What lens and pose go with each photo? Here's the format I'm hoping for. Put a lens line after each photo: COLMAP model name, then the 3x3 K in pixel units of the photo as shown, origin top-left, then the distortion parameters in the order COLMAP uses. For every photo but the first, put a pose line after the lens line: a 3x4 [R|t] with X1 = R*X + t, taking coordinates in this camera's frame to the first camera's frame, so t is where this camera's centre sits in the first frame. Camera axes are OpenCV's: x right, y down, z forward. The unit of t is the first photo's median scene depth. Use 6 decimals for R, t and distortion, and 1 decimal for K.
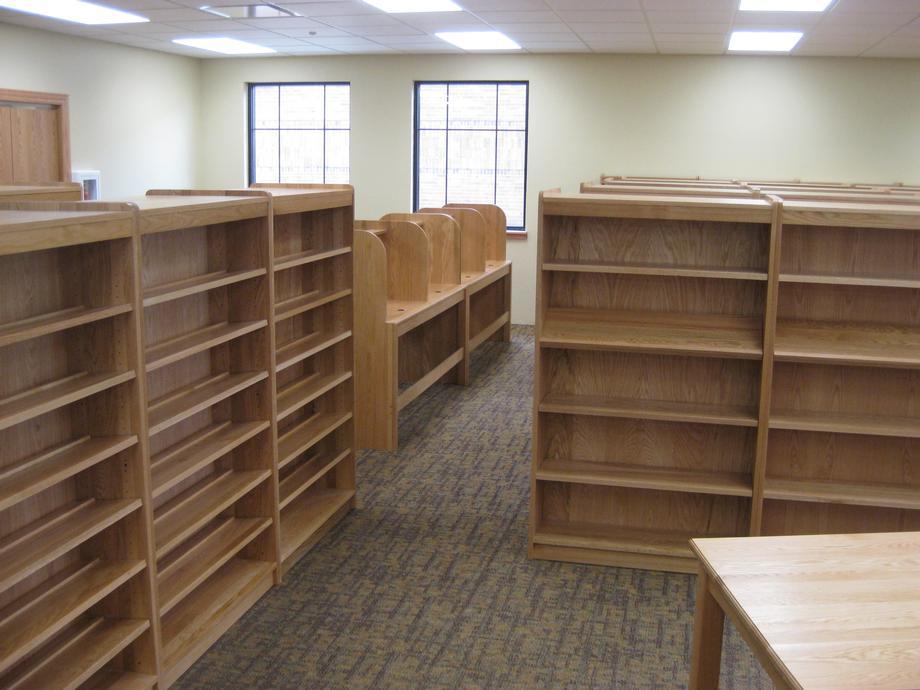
lens RADIAL K [[973.6, 0, 460.0], [0, 973.6, 345.0], [0, 0, 1]] dist [-0.180649, 0.001492]
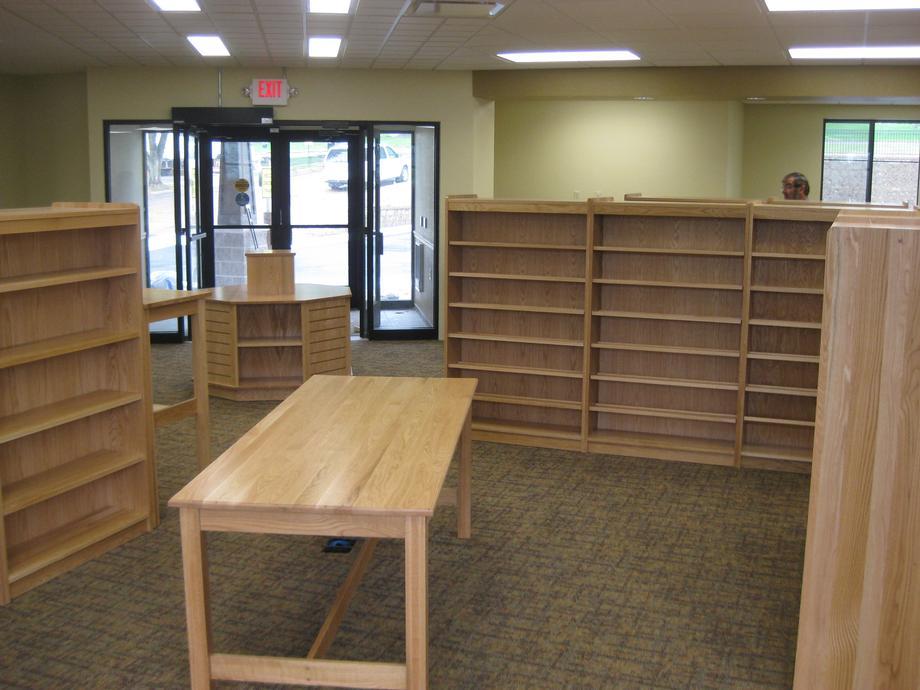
lens RADIAL K [[1013.1, 0, 460.0], [0, 1013.1, 345.0], [0, 0, 1]] dist [-0.196509, 0.154247]
pose [[-0.155701, 0.143995, -0.977253, 1.431176], [-0.188387, 0.966832, 0.172474, -0.122994], [0.969674, 0.210956, -0.123410, 0.792798]]
